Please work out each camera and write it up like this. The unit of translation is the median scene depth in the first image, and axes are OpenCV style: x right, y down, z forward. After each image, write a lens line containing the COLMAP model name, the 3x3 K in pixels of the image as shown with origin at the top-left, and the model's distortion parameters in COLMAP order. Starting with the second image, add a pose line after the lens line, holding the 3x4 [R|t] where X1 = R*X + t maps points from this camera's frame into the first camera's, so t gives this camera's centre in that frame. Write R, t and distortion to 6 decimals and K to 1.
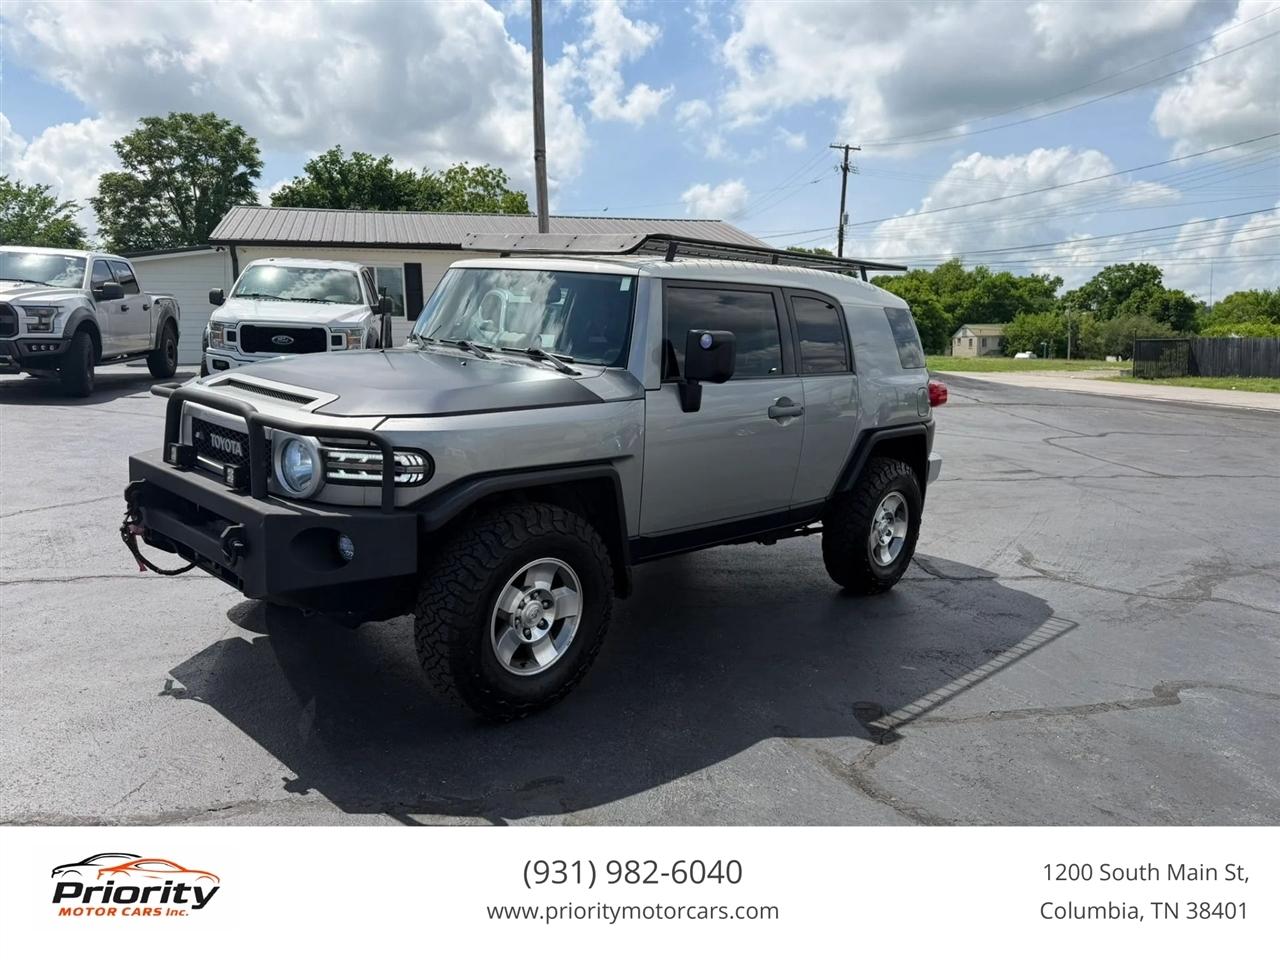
lens RADIAL K [[907.5, 0, 633.4], [0, 907.5, 487.7], [0, 0, 1]] dist [0.049368, -0.056364]
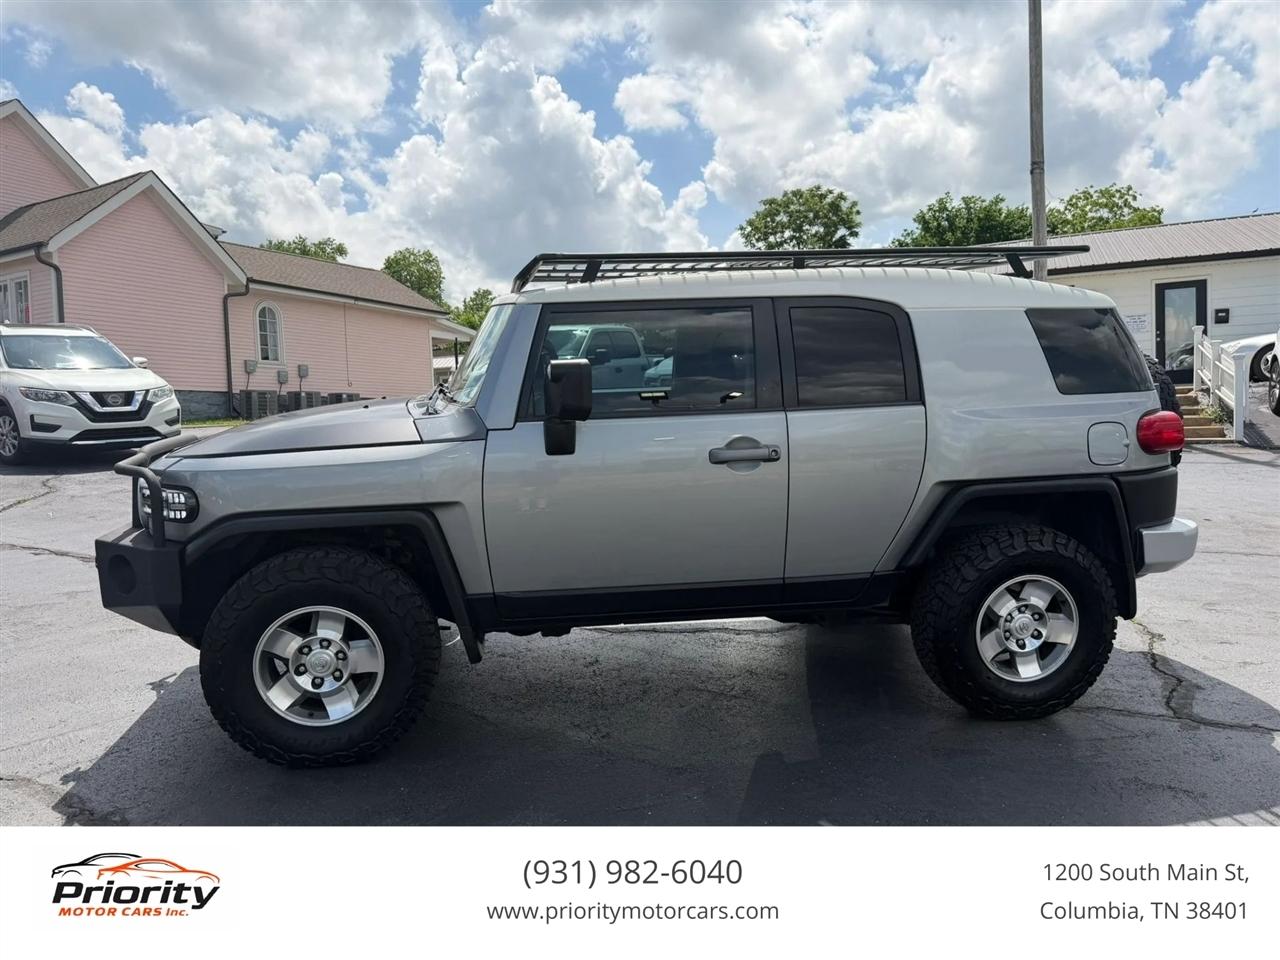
lens RADIAL K [[907.5, 0, 636.1], [0, 907.5, 484.5], [0, 0, 1]] dist [0.049368, -0.056364]
pose [[0.785721, 0.023895, -0.618120, 0.421715], [-0.056659, 0.997833, -0.033448, -0.020330], [0.615981, 0.061303, 0.785372, 0.240740]]
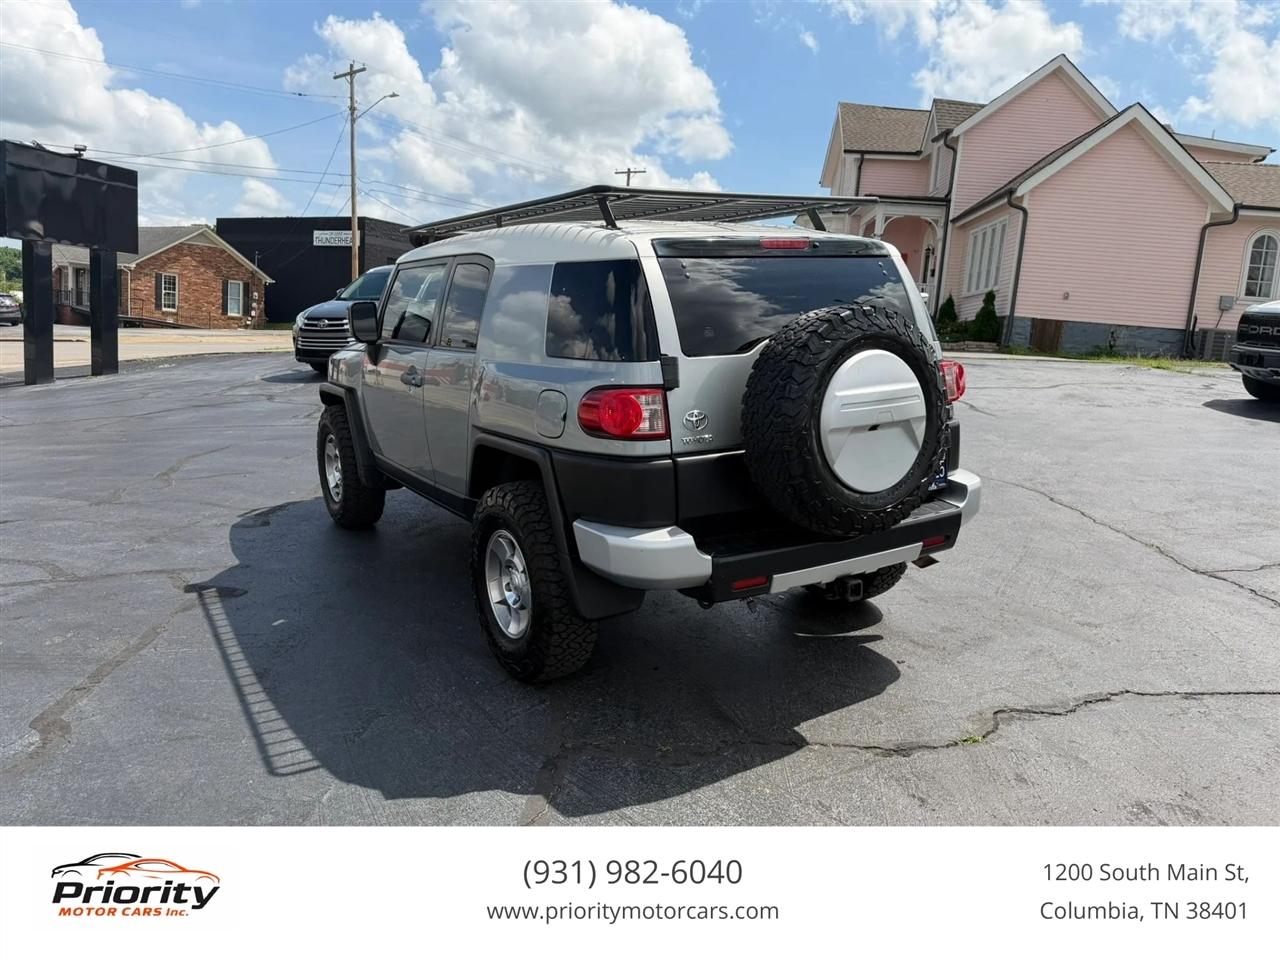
lens RADIAL K [[907.5, 0, 629.6], [0, 907.5, 481.6], [0, 0, 1]] dist [0.049368, -0.056364]
pose [[-0.268840, 0.141714, -0.952703, 0.802178], [-0.189179, 0.962082, 0.196493, -0.161836], [0.944424, 0.233056, -0.231837, 1.093719]]
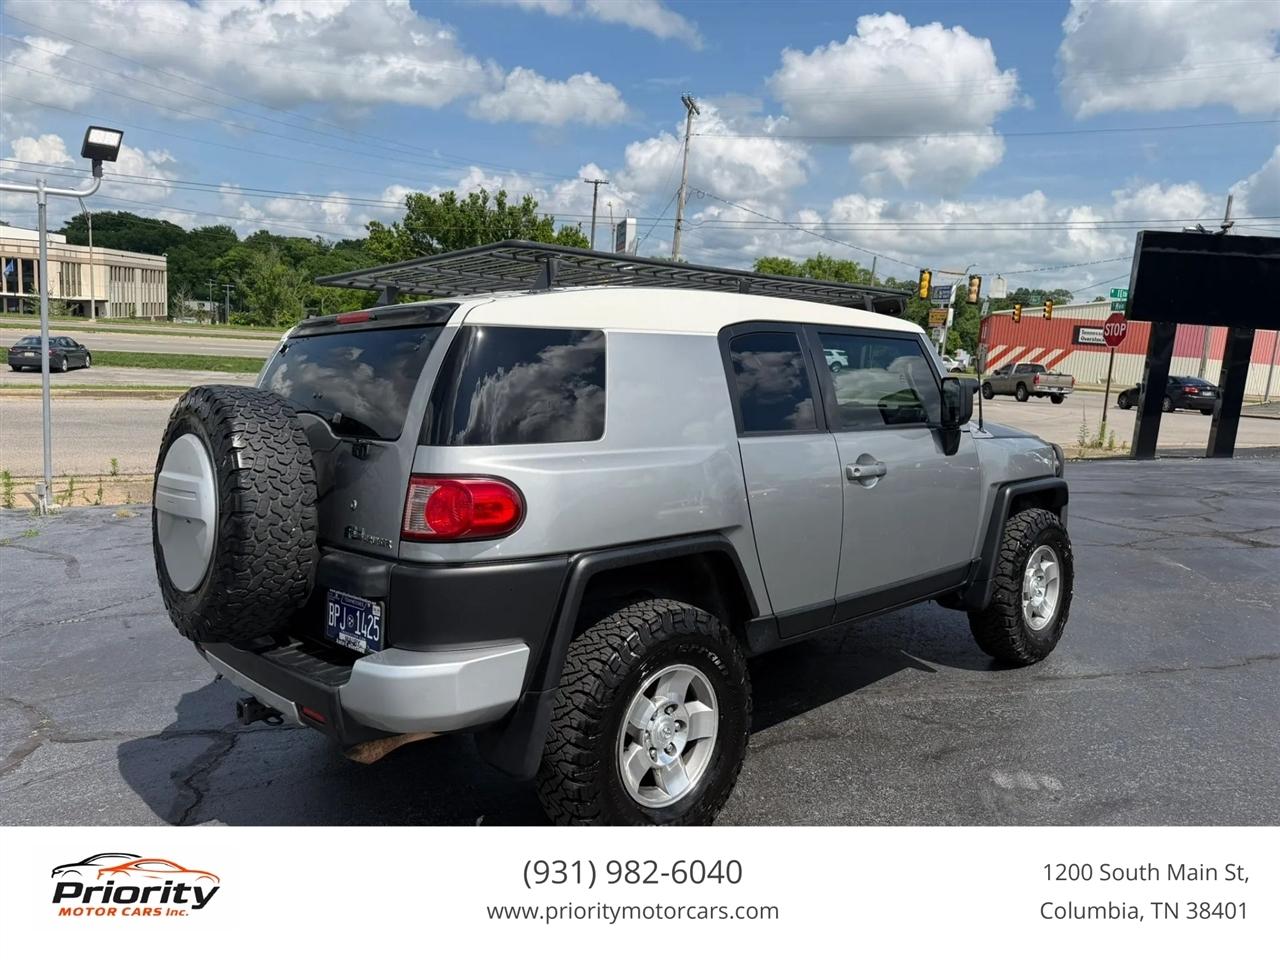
lens RADIAL K [[907.5, 0, 644.5], [0, 907.5, 481.5], [0, 0, 1]] dist [0.049368, -0.056364]
pose [[-0.996339, -0.064349, 0.056277, 0.011755], [-0.044413, 0.952143, 0.302408, -0.286349], [-0.073044, 0.298801, -0.951516, 1.519085]]
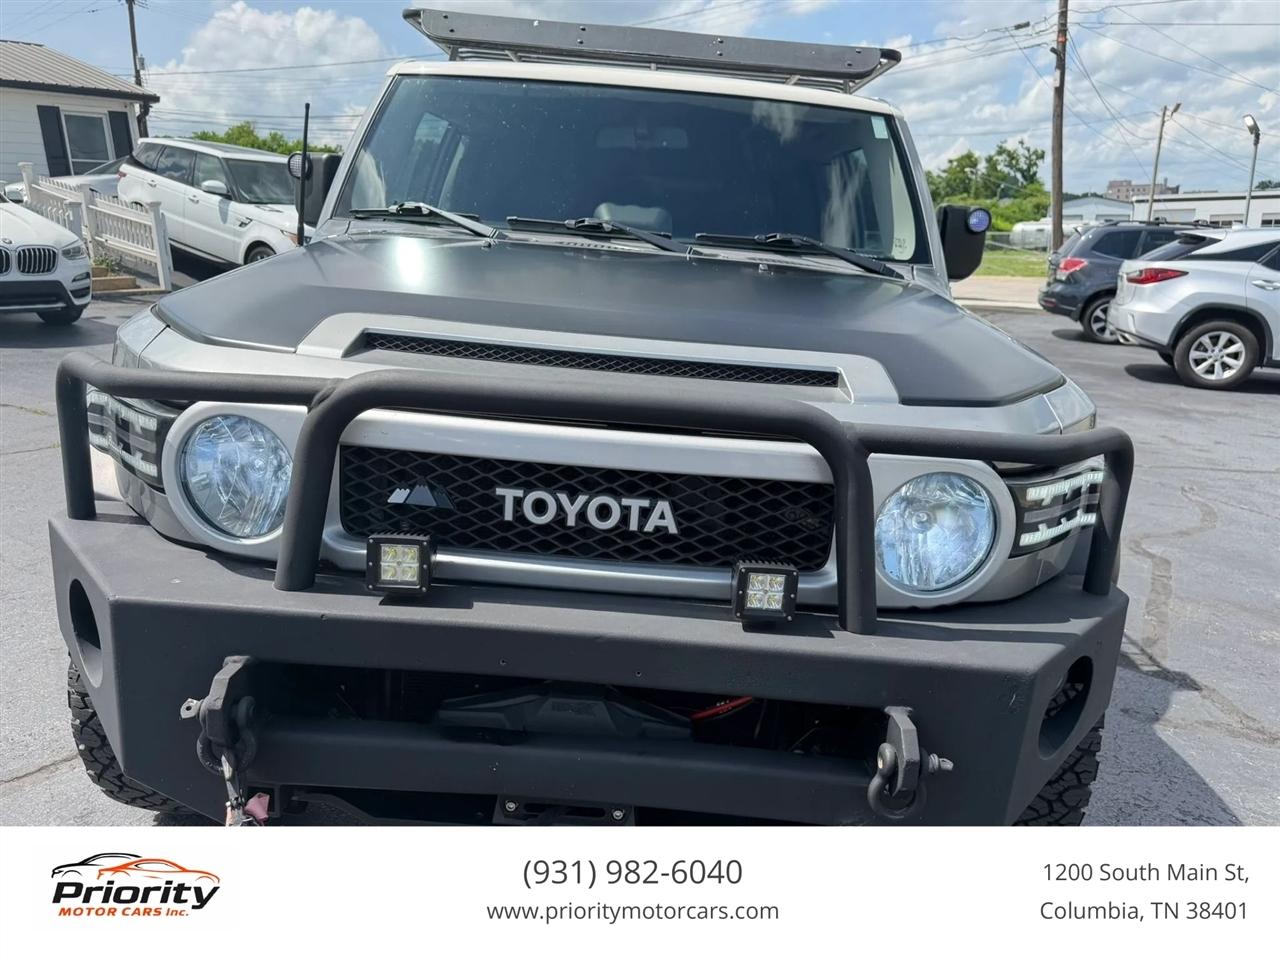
lens RADIAL K [[907.5, 0, 646.7], [0, 907.5, 490.2], [0, 0, 1]] dist [0.049368, -0.056364]
pose [[0.741346, -0.188128, 0.644216, -0.374046], [0.100354, 0.980190, 0.170756, -0.065738], [-0.663577, -0.061939, 0.745539, 0.394378]]
